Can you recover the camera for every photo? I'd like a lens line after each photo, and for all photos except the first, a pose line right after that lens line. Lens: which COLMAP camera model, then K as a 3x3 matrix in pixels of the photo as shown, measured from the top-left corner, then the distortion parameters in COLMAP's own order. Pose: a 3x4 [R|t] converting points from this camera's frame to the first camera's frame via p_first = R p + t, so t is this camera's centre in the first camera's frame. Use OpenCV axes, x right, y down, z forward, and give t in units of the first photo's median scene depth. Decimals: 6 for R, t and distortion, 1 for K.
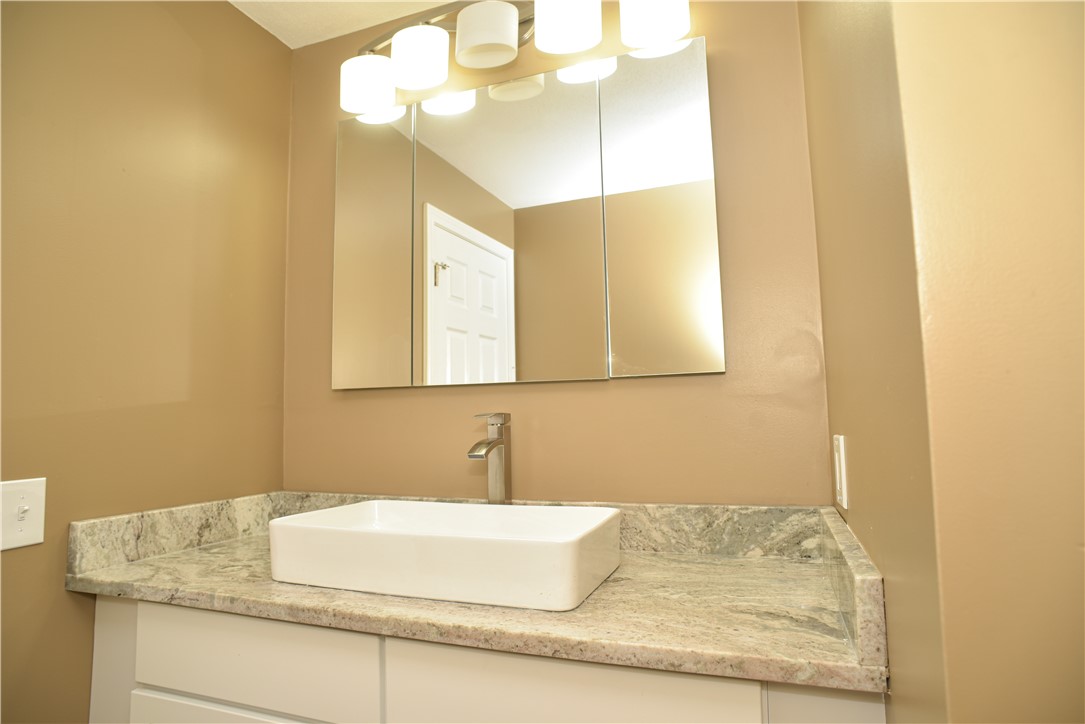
lens RADIAL K [[618.5, 0, 540.1], [0, 618.5, 361.8], [0, 0, 1]] dist [-0.099313, 0.066488]
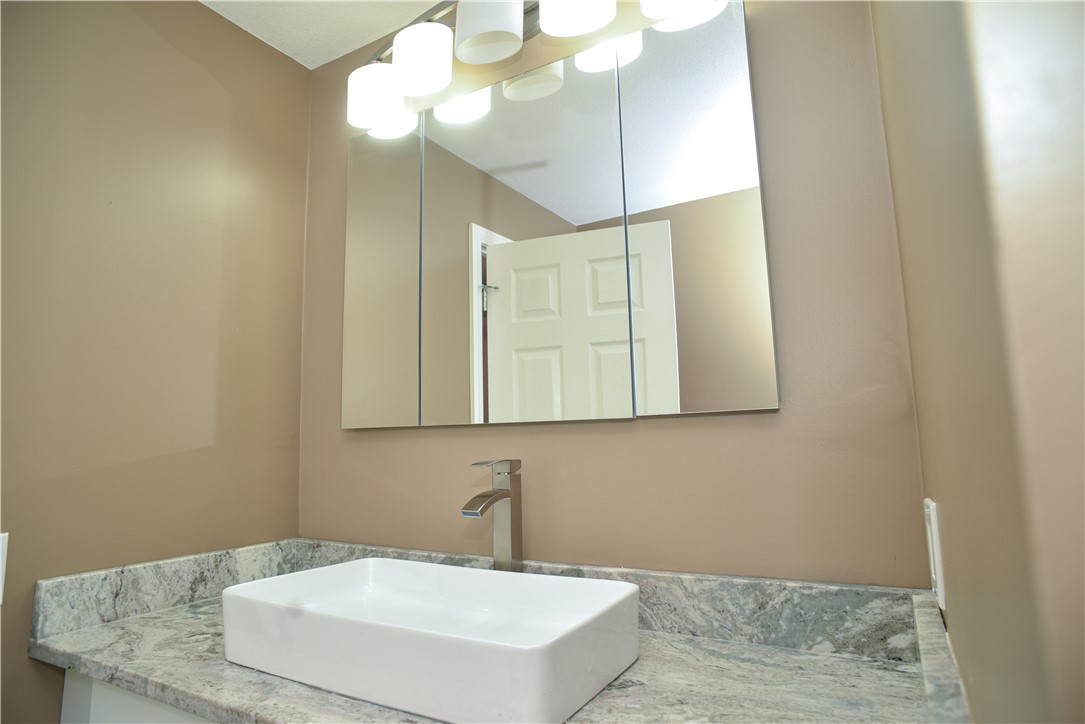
lens RADIAL K [[618.5, 0, 540.1], [0, 618.5, 361.8], [0, 0, 1]] dist [-0.099313, 0.066488]
pose [[0.986588, -0.024603, -0.161363, 0.130118], [0.018906, 0.999146, -0.036748, -0.020054], [0.162130, 0.033204, 0.986211, 0.186047]]
